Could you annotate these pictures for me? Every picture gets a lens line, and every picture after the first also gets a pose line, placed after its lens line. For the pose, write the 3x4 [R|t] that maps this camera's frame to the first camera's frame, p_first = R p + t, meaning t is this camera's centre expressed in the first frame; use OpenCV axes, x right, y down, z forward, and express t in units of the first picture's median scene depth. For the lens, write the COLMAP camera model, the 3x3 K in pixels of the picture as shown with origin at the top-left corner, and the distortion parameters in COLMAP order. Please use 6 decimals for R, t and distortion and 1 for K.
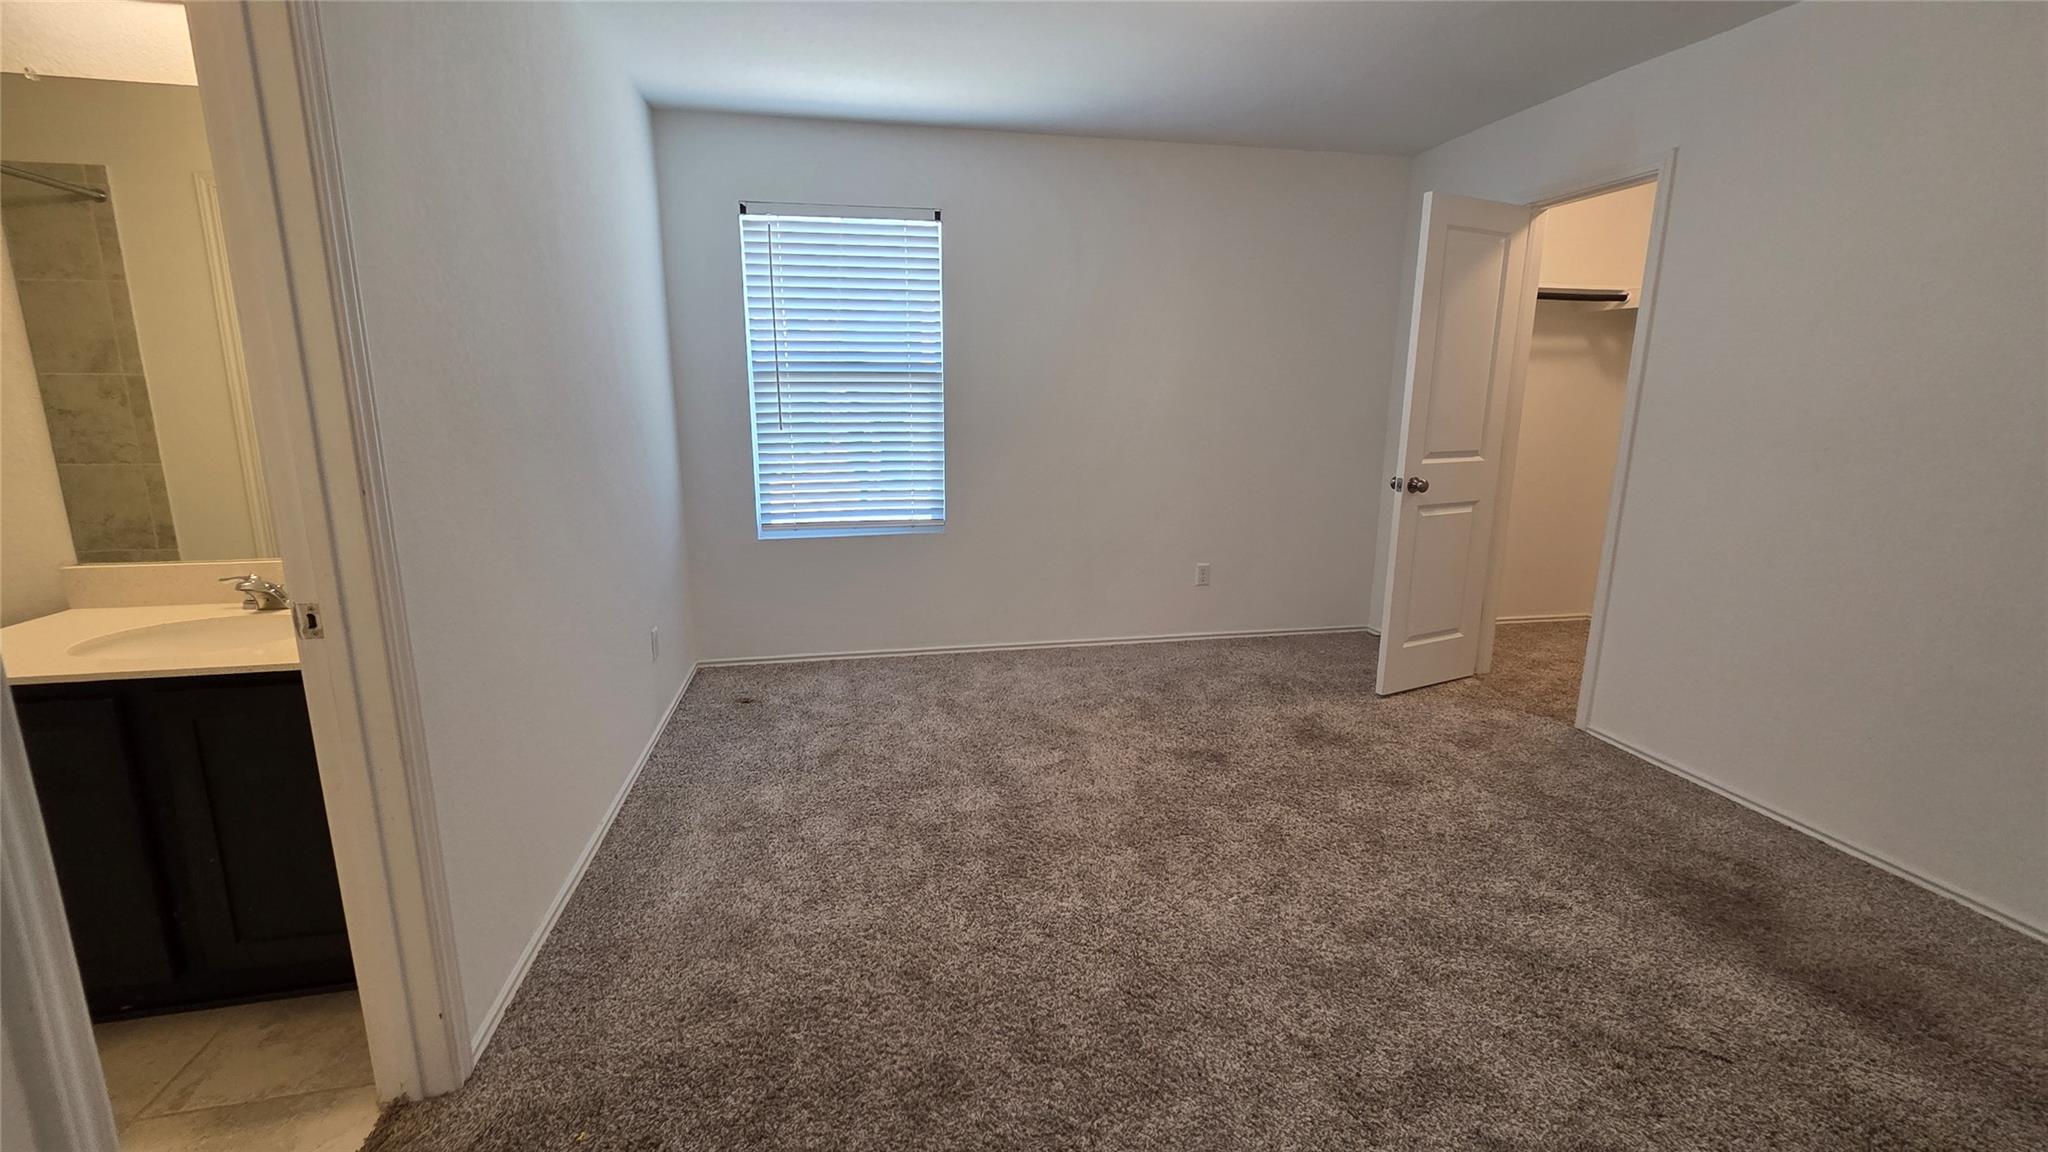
lens RADIAL K [[848.9, 0, 1026.0], [0, 848.9, 576.4], [0, 0, 1]] dist [0.001966, -0.000097]
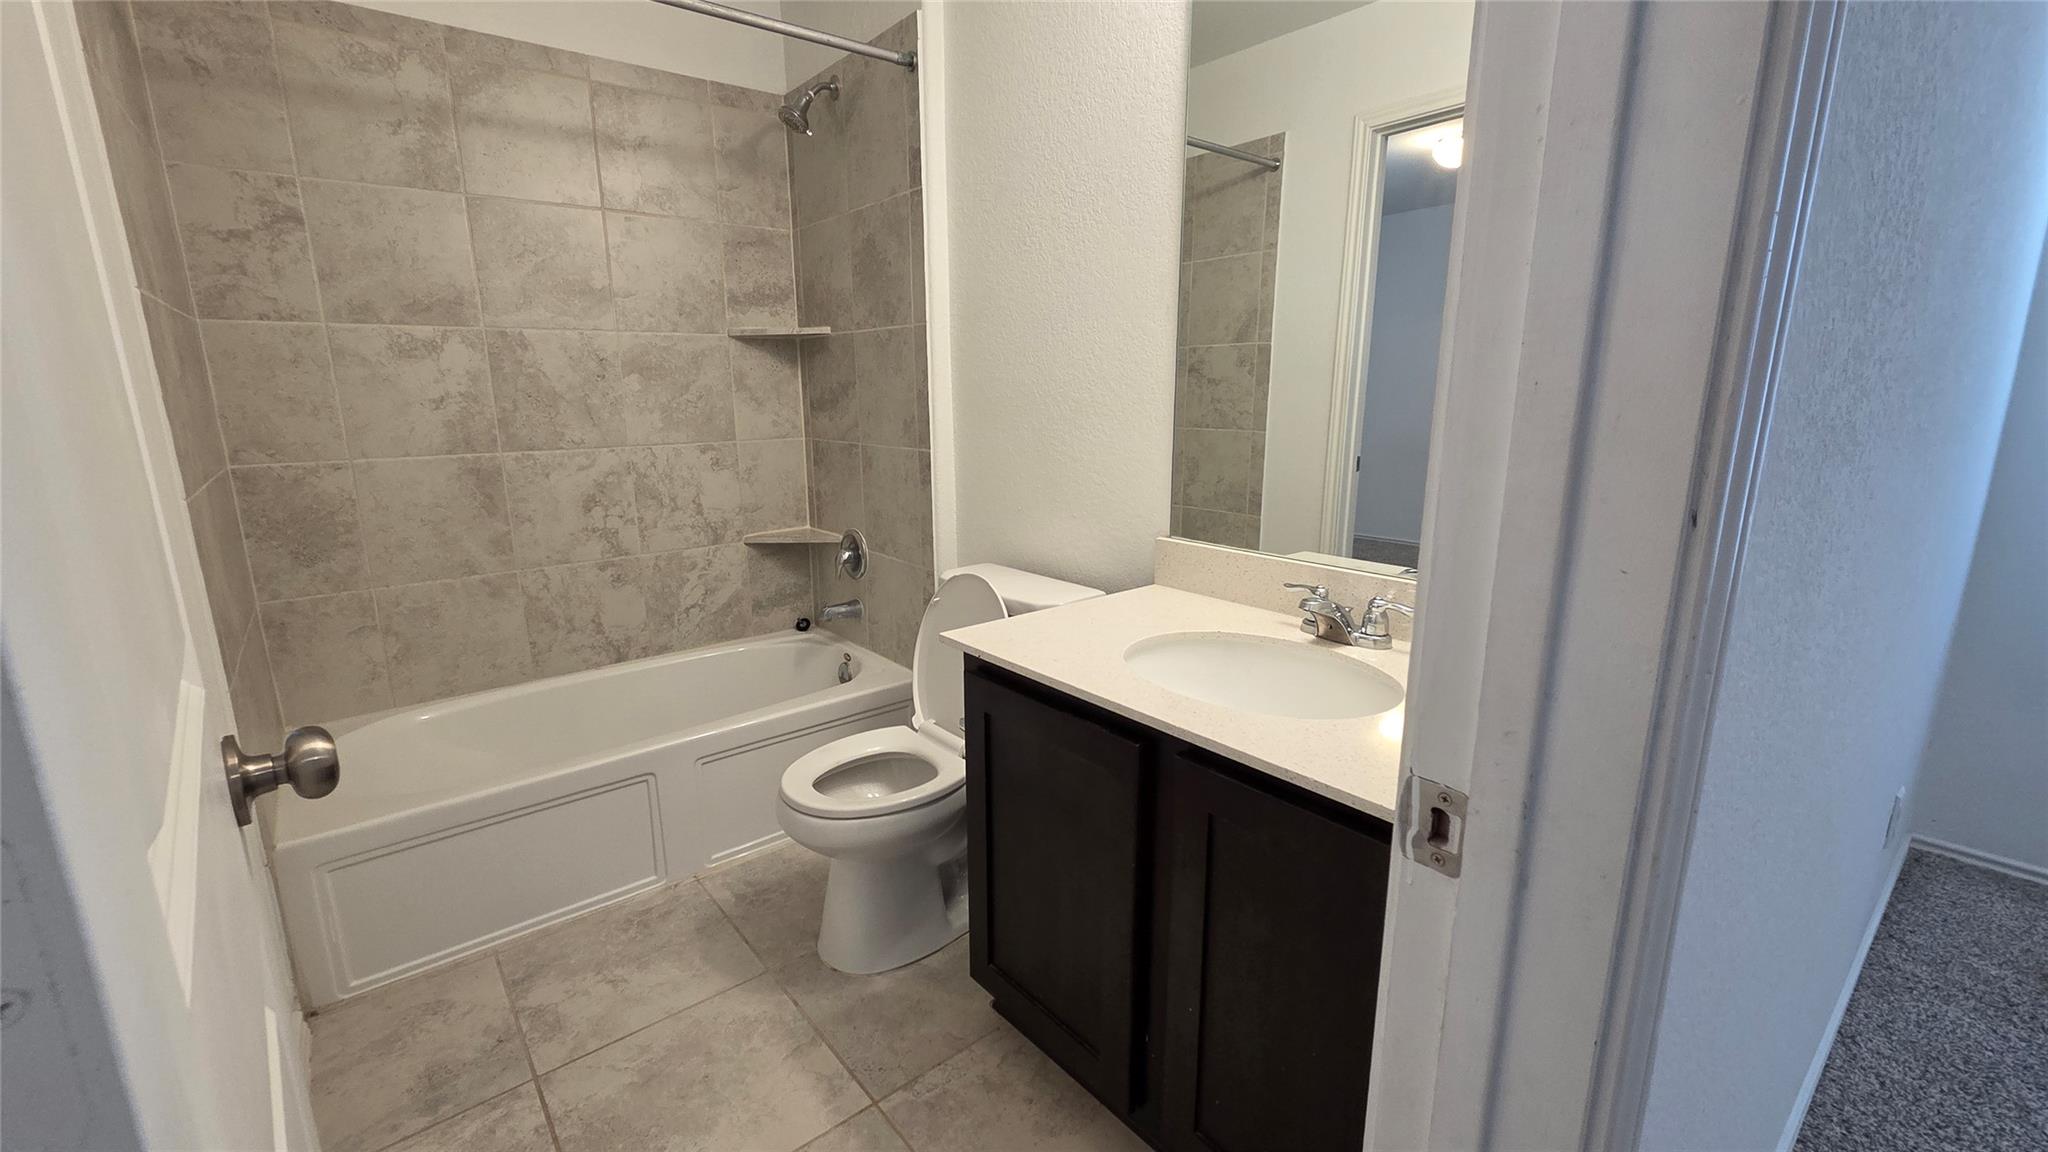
lens RADIAL K [[848.9, 0, 1020.1], [0, 848.9, 578.4], [0, 0, 1]] dist [0.001966, -0.000097]
pose [[0.477086, 0.185251, -0.859110, -0.271200], [-0.170110, 0.978511, 0.116531, -0.031276], [0.862236, 0.090548, 0.498347, 0.276210]]
